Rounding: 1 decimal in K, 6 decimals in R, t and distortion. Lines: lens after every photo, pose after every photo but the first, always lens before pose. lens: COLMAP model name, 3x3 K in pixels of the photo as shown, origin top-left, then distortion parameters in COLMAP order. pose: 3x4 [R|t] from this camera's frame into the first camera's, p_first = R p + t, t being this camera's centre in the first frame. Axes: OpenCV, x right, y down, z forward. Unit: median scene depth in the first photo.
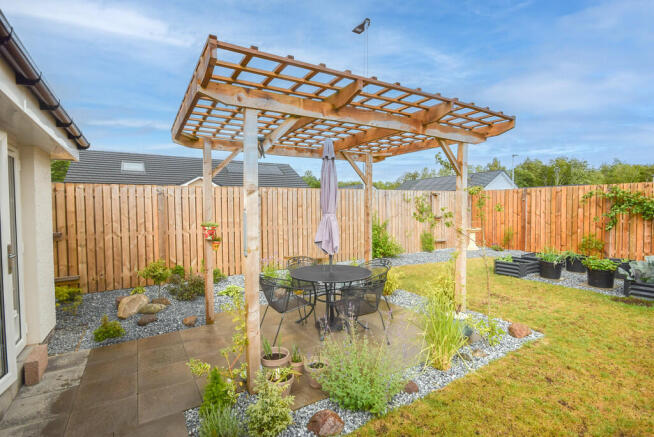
lens RADIAL K [[319.7, 0, 326.4], [0, 319.7, 218.5], [0, 0, 1]] dist [0.030963, 0.000500]
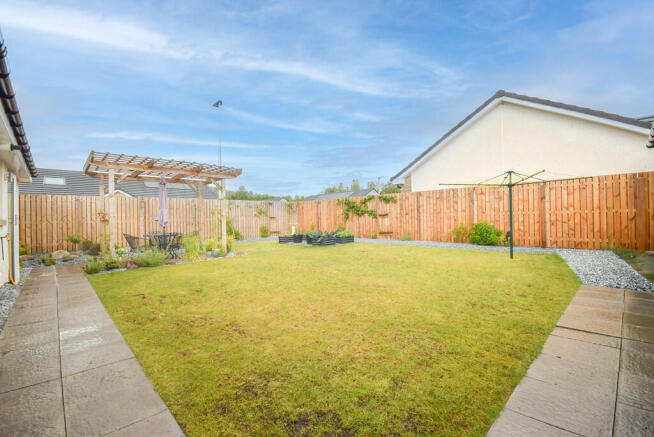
lens RADIAL K [[298.1, 0, 327.4], [0, 298.1, 221.1], [0, 0, 1]] dist [0.004214, 0.000112]
pose [[0.978184, -0.004766, 0.207685, 0.521424], [0.010855, 0.999544, -0.028188, 0.106100], [-0.207456, 0.029828, 0.977790, -0.949126]]
